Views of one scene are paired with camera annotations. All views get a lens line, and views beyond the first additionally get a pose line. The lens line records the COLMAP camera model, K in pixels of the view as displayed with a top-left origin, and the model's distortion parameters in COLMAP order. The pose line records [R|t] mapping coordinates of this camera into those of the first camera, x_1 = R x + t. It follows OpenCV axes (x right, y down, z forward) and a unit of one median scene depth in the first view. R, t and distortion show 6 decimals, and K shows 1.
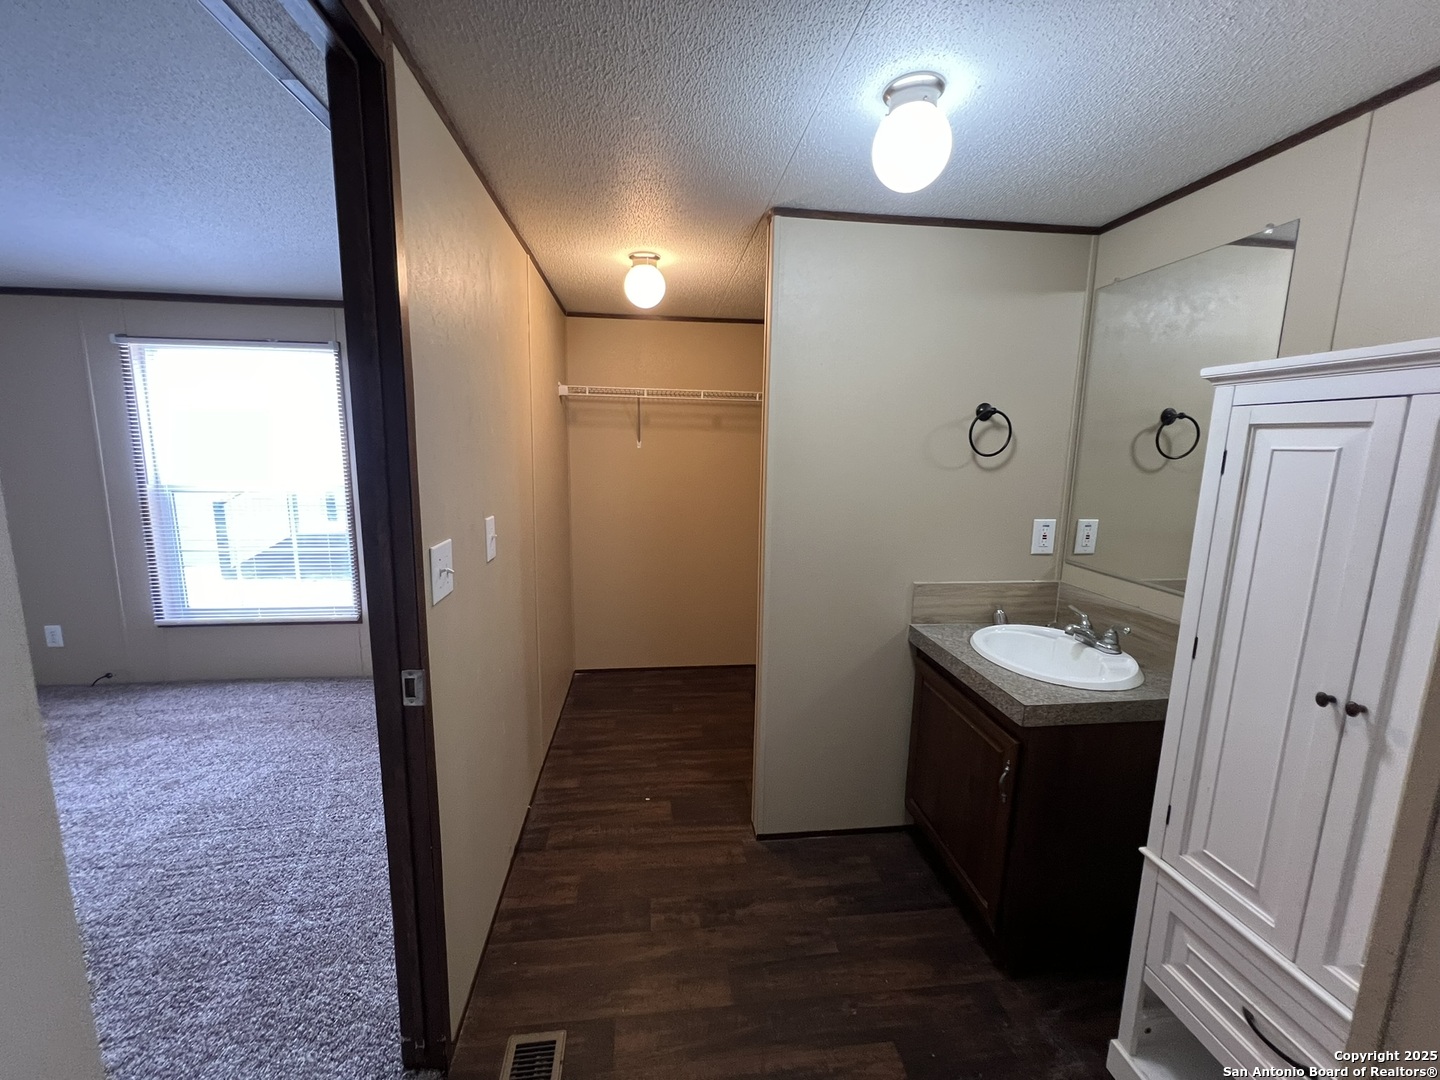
lens RADIAL K [[578.2, 0, 719.2], [0, 578.2, 536.6], [0, 0, 1]] dist [-0.004916, 0.001314]
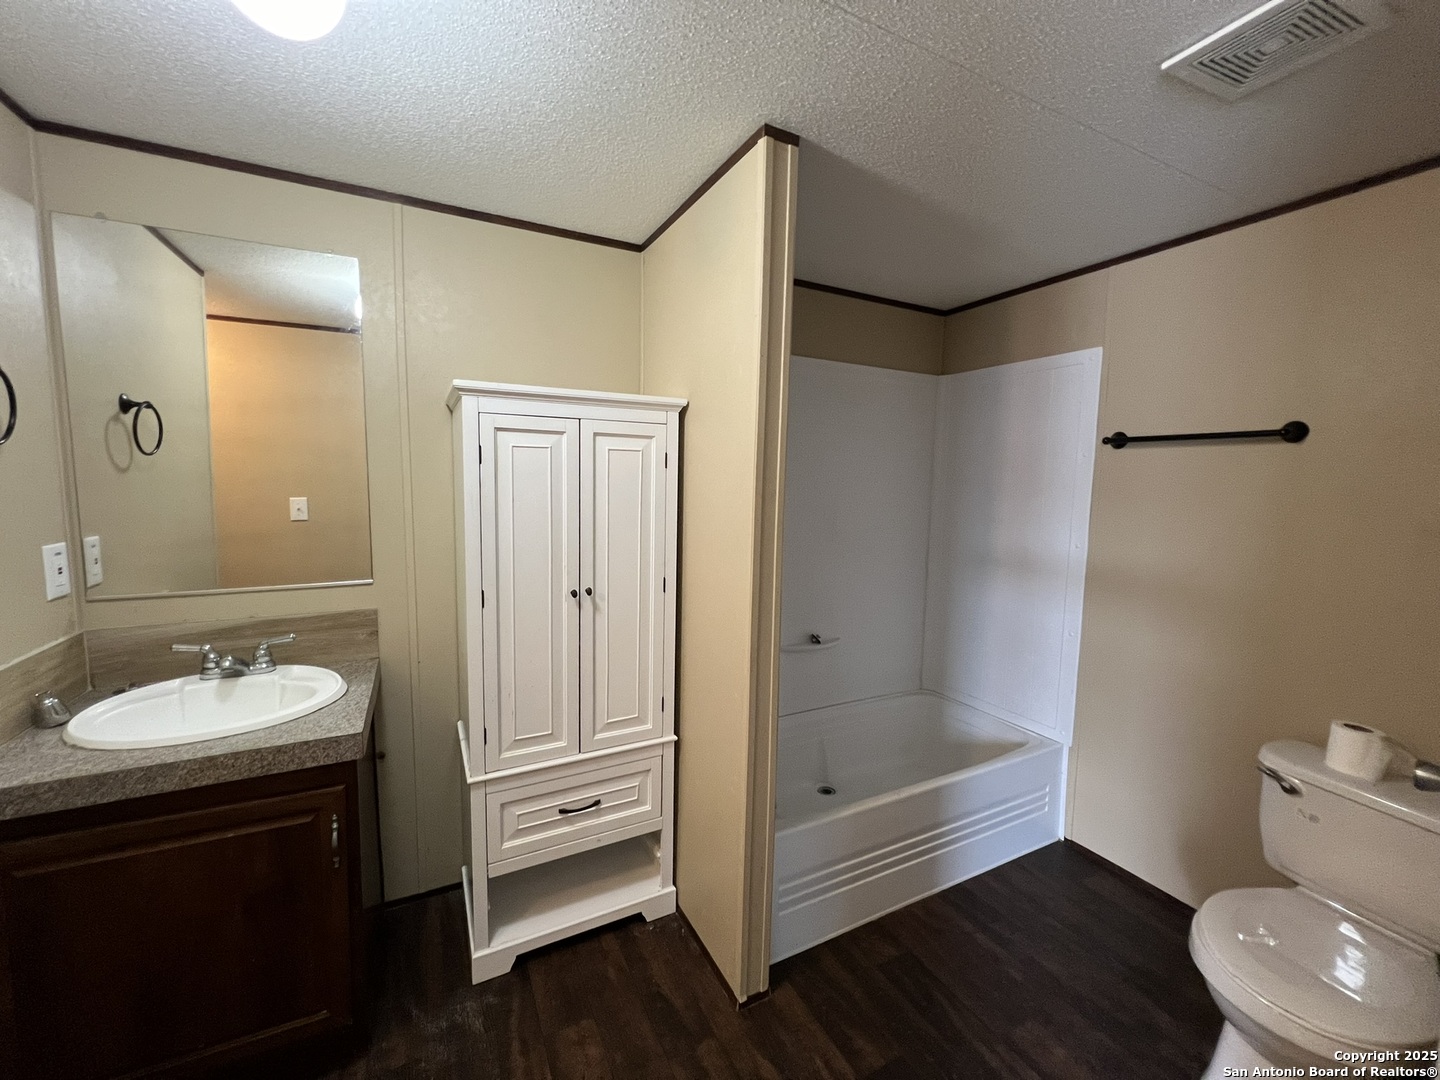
lens RADIAL K [[579.2, 0, 721.2], [0, 579.2, 536.7], [0, 0, 1]] dist [-0.003488, -0.000274]
pose [[-0.351127, -0.117354, 0.928944, -0.375048], [0.126314, 0.977109, 0.171184, -0.066492], [-0.927769, 0.177445, -0.328266, 0.621779]]
